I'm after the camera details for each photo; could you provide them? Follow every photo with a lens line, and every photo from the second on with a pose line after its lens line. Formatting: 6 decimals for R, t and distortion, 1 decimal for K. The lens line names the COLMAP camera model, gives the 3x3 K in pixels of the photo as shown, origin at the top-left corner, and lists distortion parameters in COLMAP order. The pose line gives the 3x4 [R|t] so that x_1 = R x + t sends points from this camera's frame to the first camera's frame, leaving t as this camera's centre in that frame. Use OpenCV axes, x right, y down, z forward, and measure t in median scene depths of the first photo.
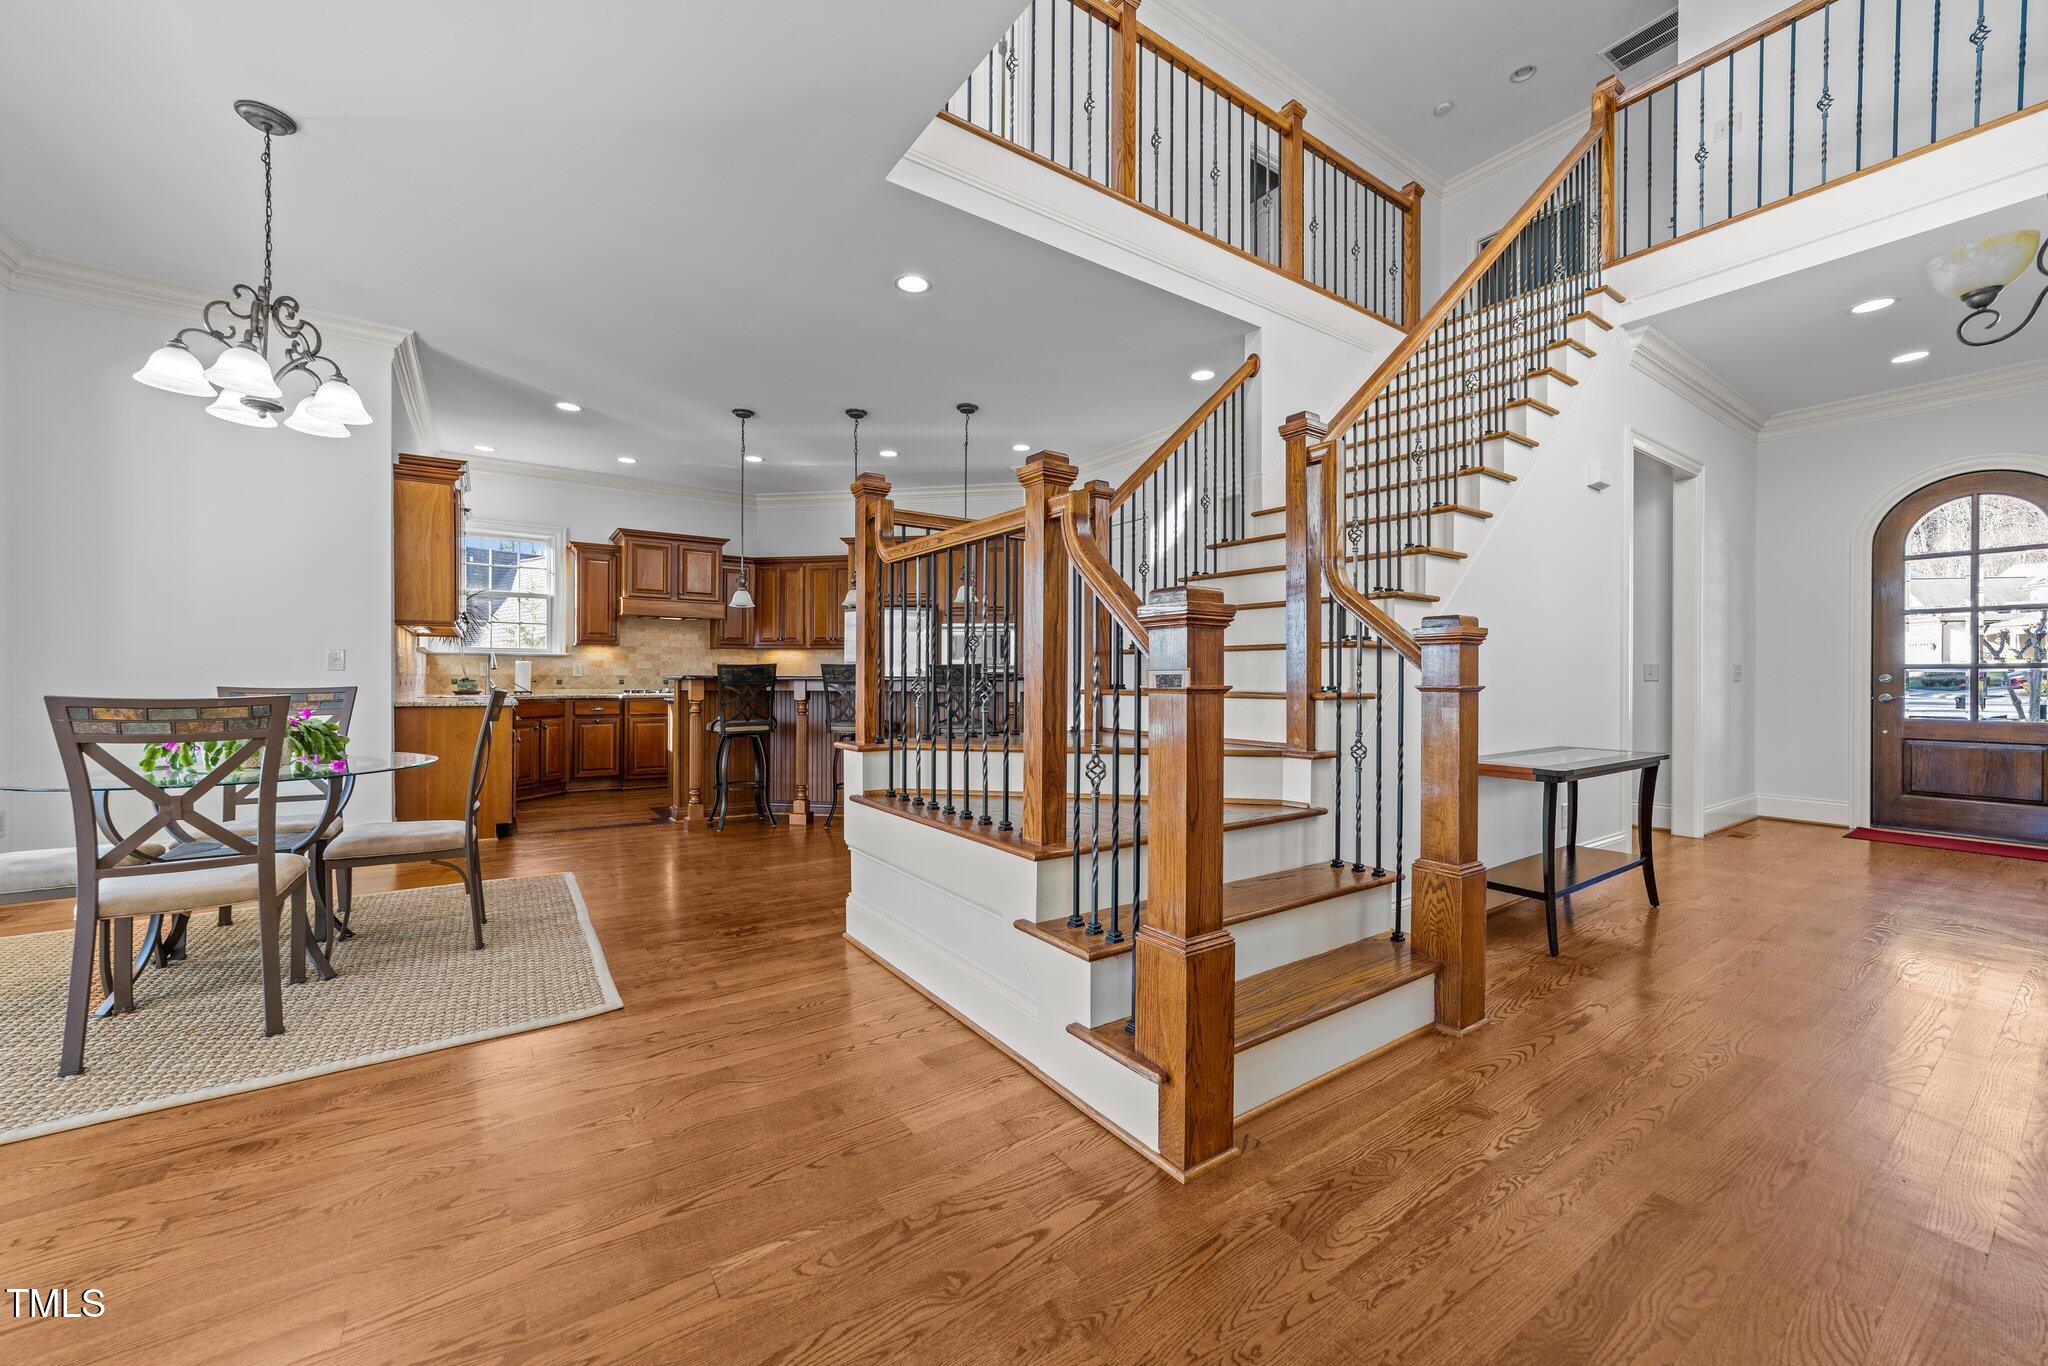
lens RADIAL K [[782.1, 0, 1011.5], [0, 782.1, 681.0], [0, 0, 1]] dist [-0.001397, 0.000473]
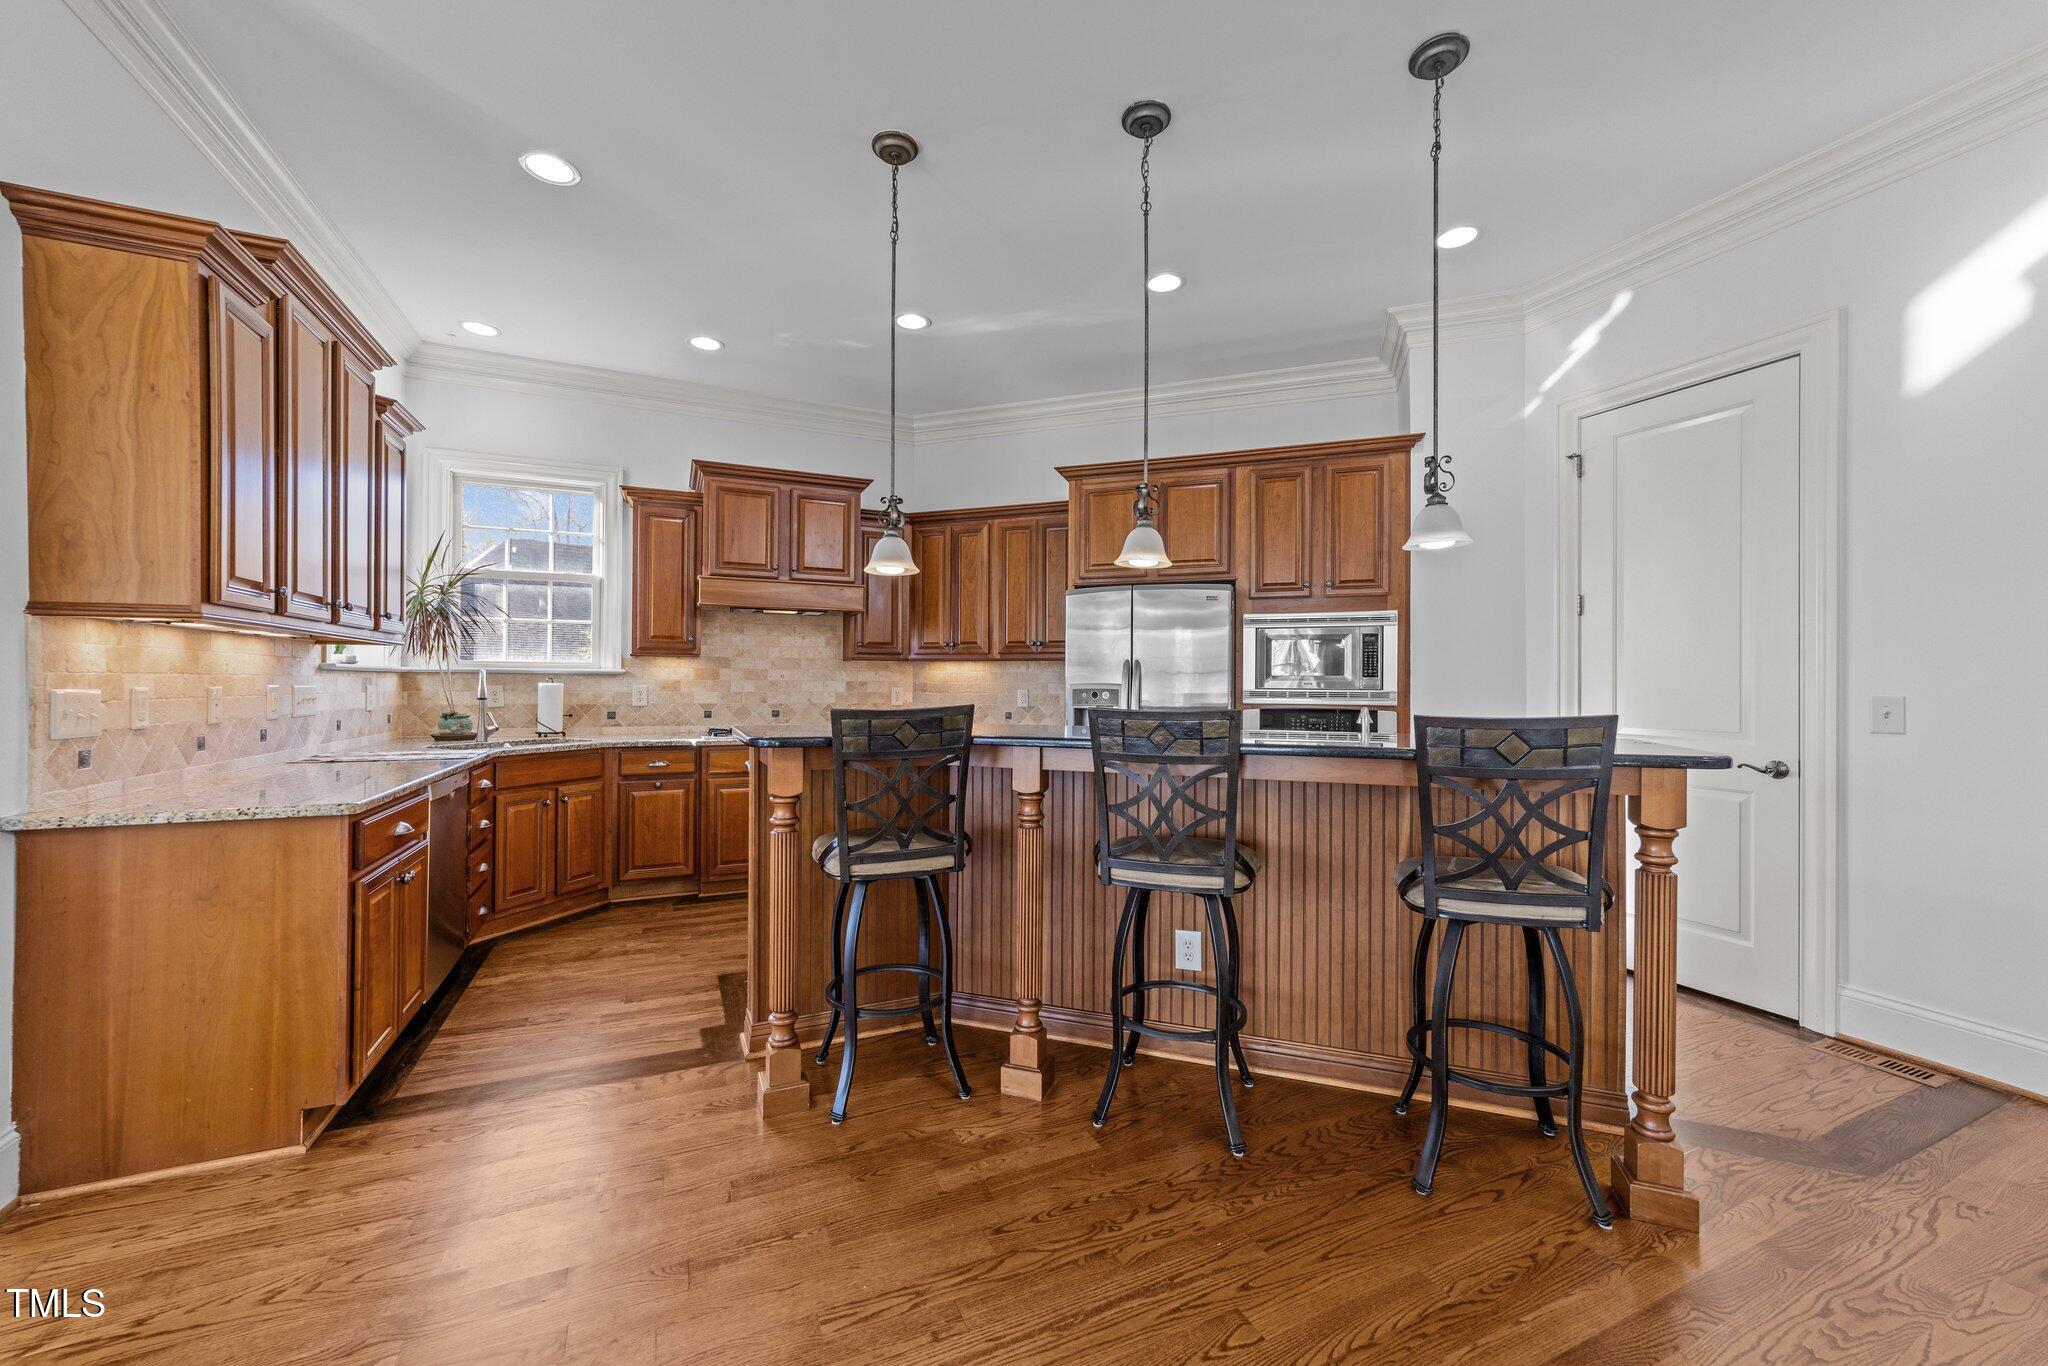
lens RADIAL K [[782.1, 0, 1018.6], [0, 782.1, 681.4], [0, 0, 1]] dist [-0.001397, 0.000473]
pose [[0.985487, 0.001016, -0.169746, -0.157010], [-0.001892, 0.999986, -0.004997, -0.024270], [0.169738, 0.005246, 0.985475, 0.455457]]
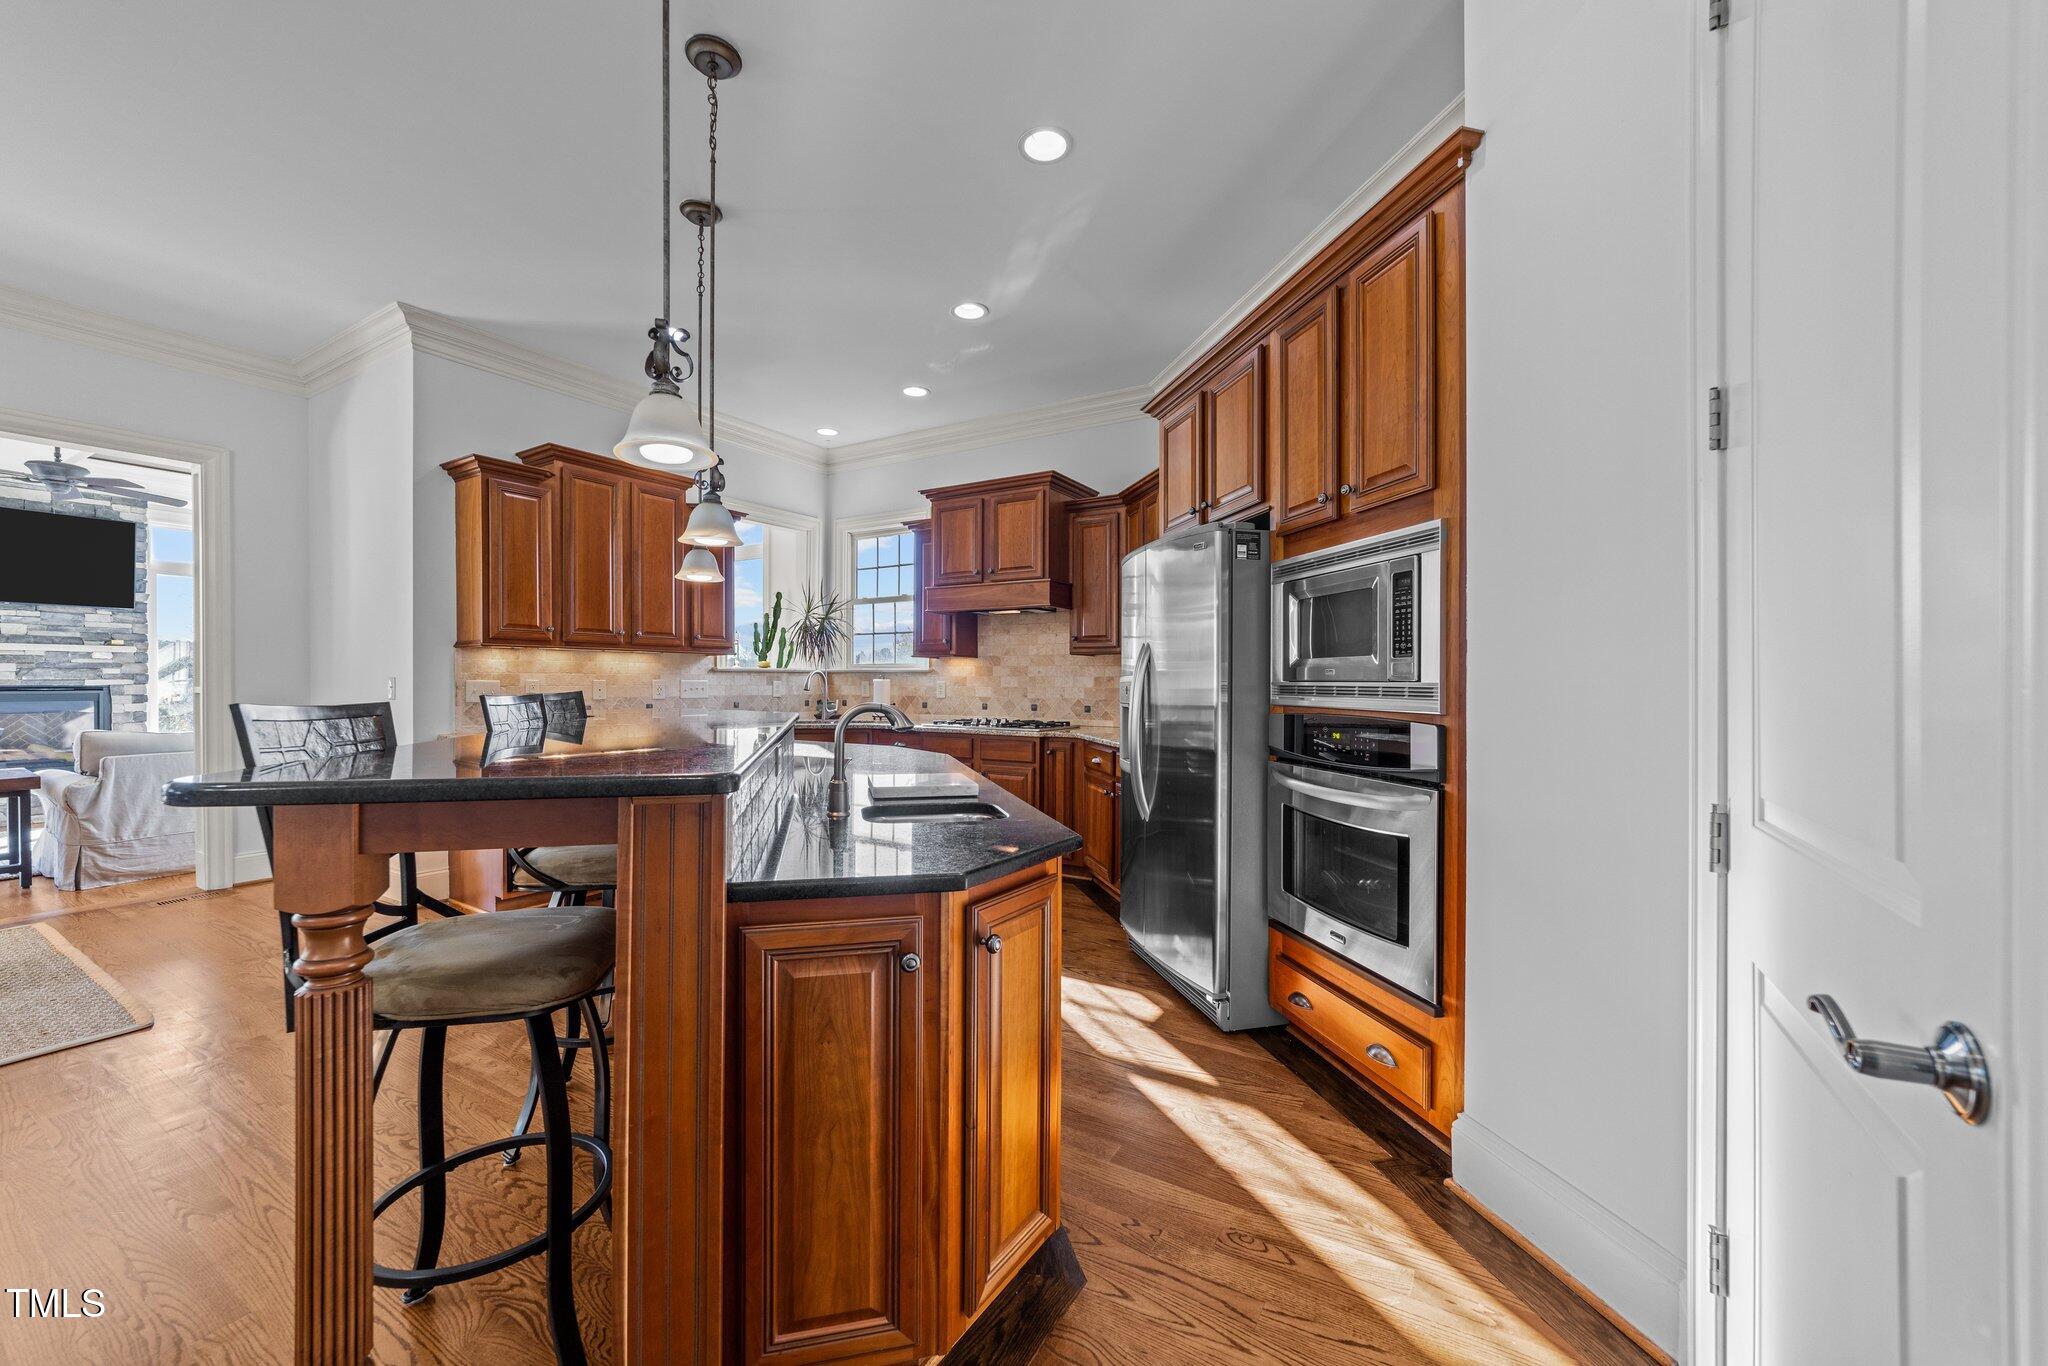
lens RADIAL K [[782.1, 0, 1021.7], [0, 782.1, 681.8], [0, 0, 1]] dist [-0.001397, 0.000473]
pose [[0.419090, -0.002480, -0.907941, 0.179994], [-0.002726, 0.999988, -0.003990, -0.019973], [0.907941, 0.004147, 0.419079, 0.786400]]
